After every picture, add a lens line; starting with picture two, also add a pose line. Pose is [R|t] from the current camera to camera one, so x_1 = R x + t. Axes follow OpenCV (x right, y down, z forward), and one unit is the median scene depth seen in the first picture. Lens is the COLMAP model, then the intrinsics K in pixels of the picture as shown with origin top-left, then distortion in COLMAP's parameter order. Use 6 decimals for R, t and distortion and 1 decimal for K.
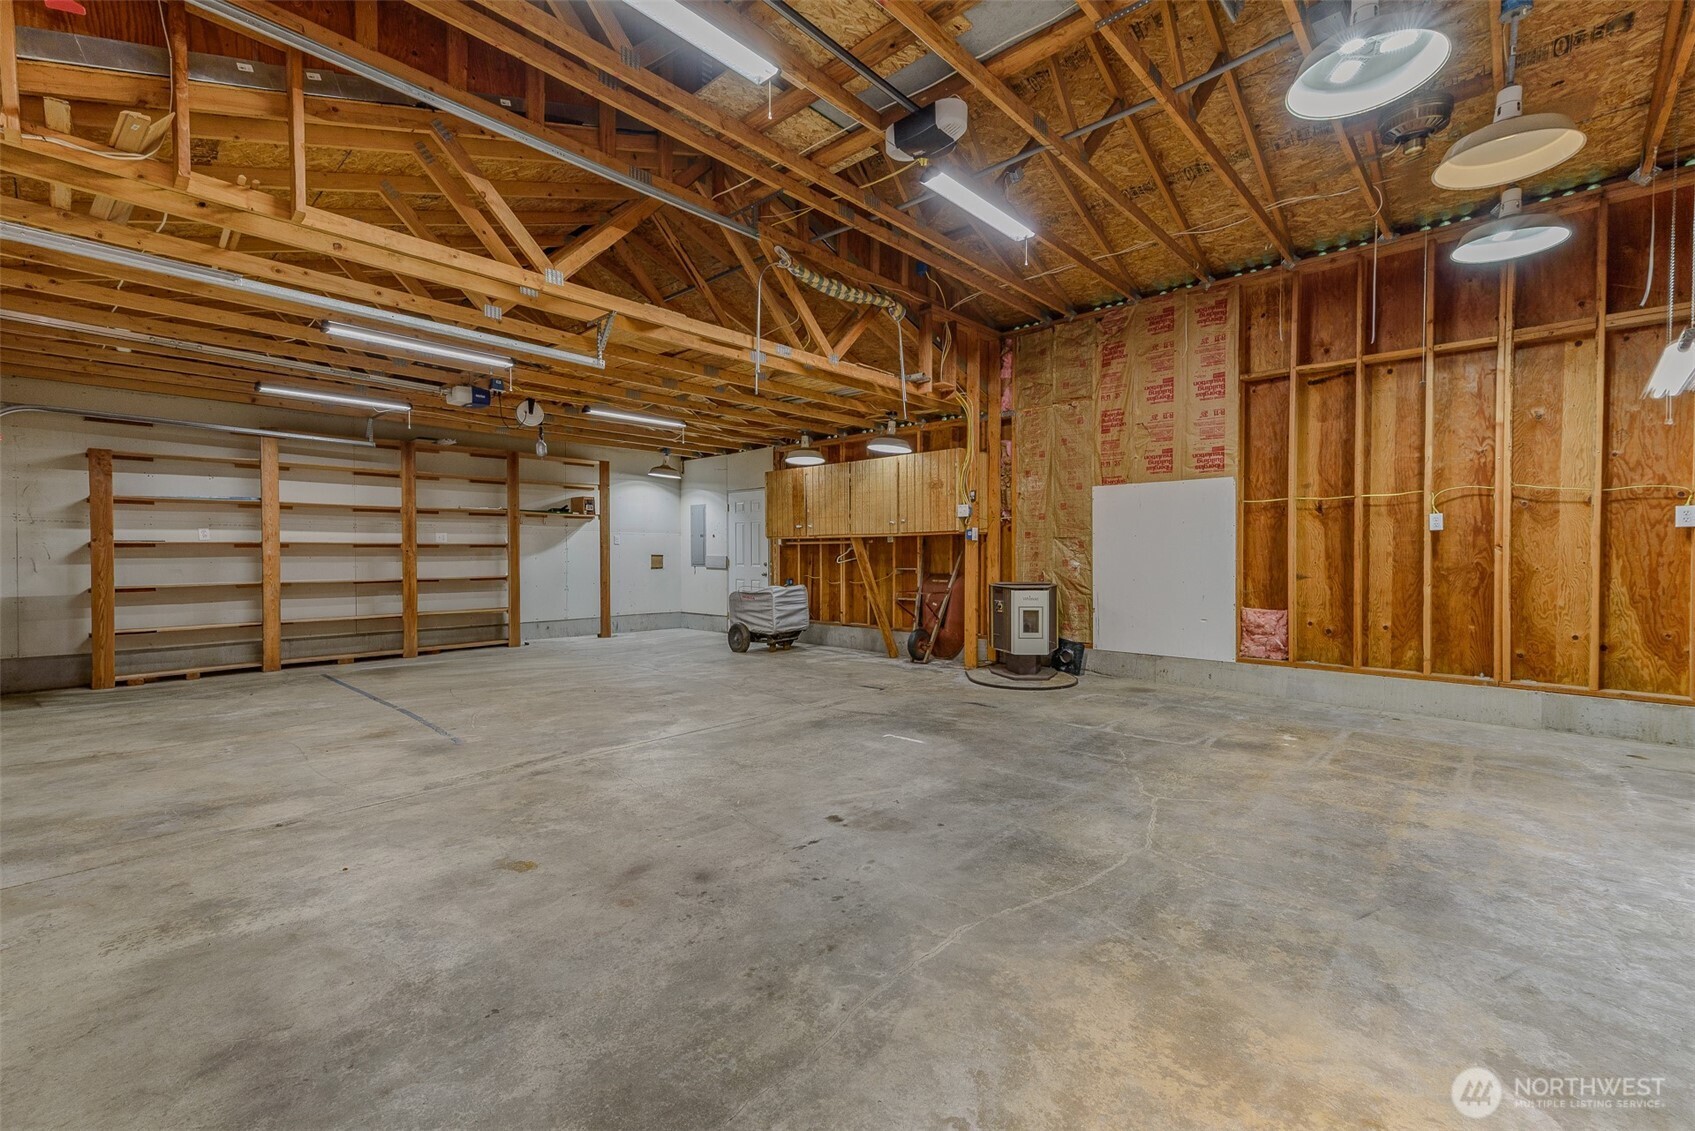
lens RADIAL K [[734.9, 0, 851.8], [0, 734.9, 563.1], [0, 0, 1]] dist [0.016328, -0.000249]
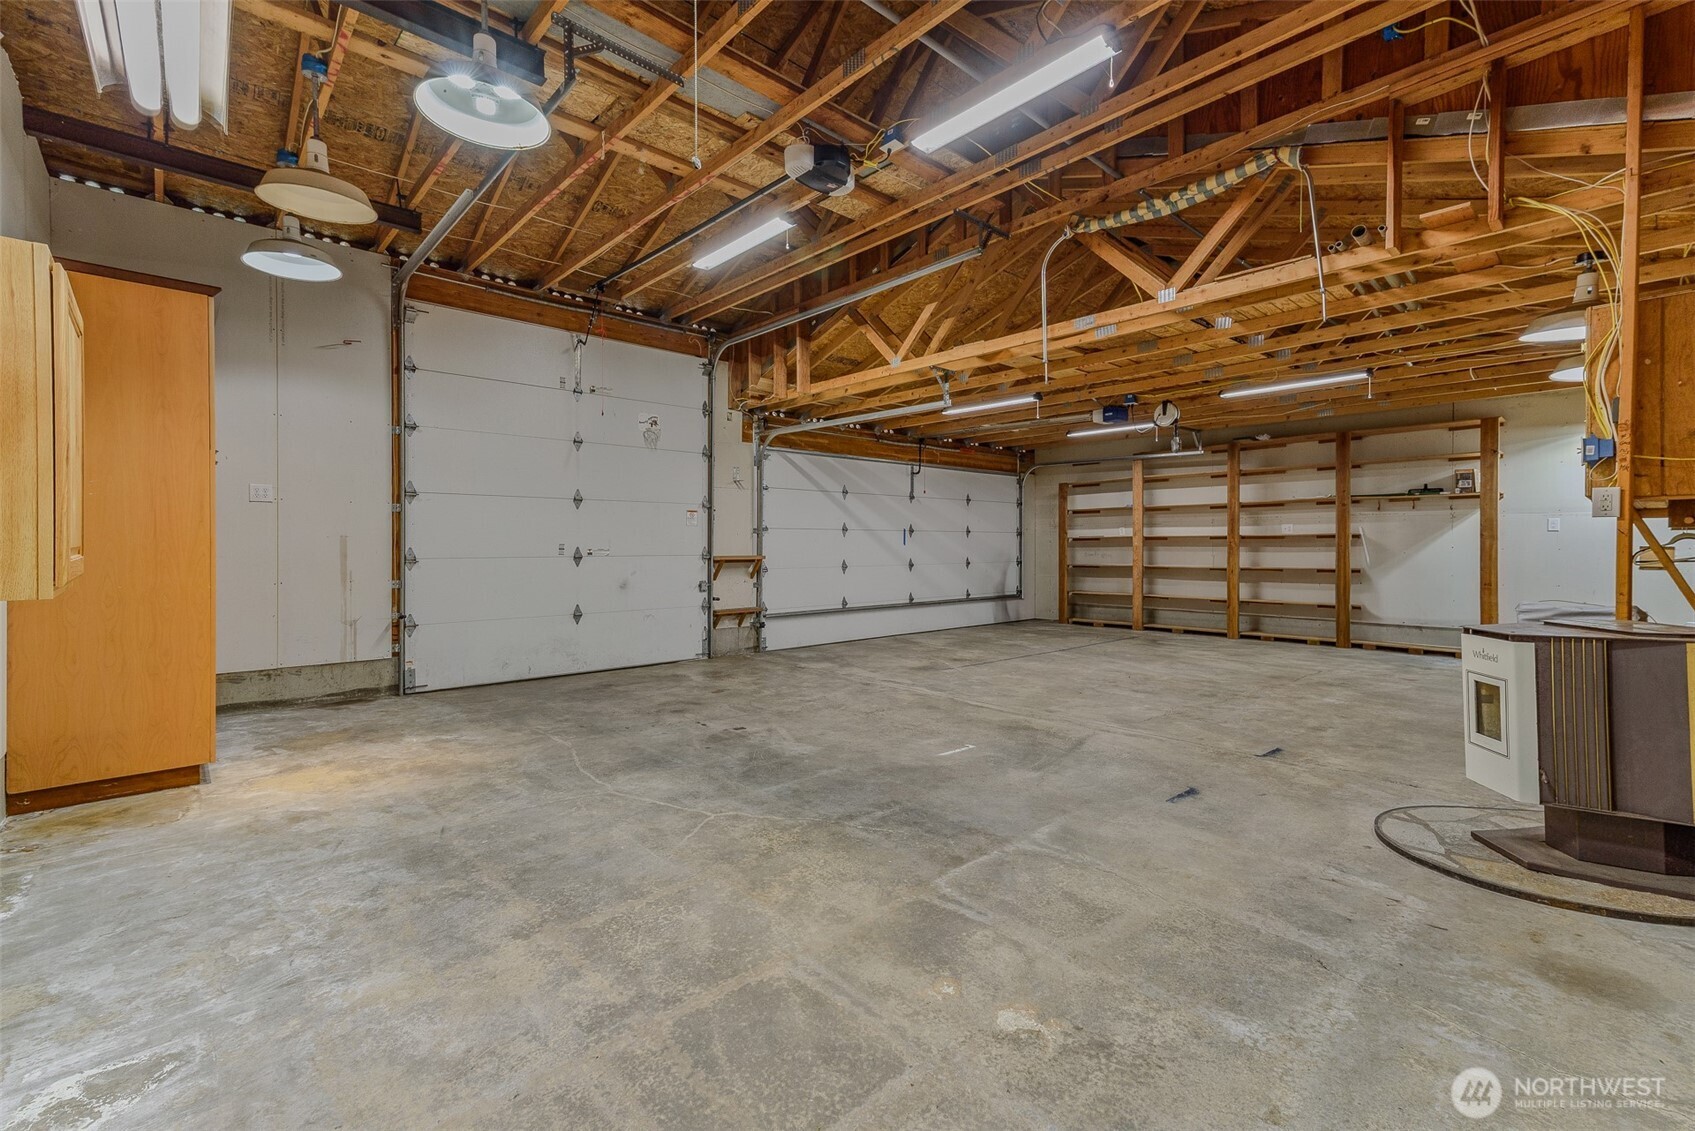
lens RADIAL K [[734.9, 0, 854.5], [0, 734.9, 555.1], [0, 0, 1]] dist [0.016328, -0.000249]
pose [[-0.084592, 0.018045, -0.996252, 1.327211], [-0.011159, 0.999756, 0.019056, -0.028217], [0.996353, 0.012729, -0.084370, 1.264455]]
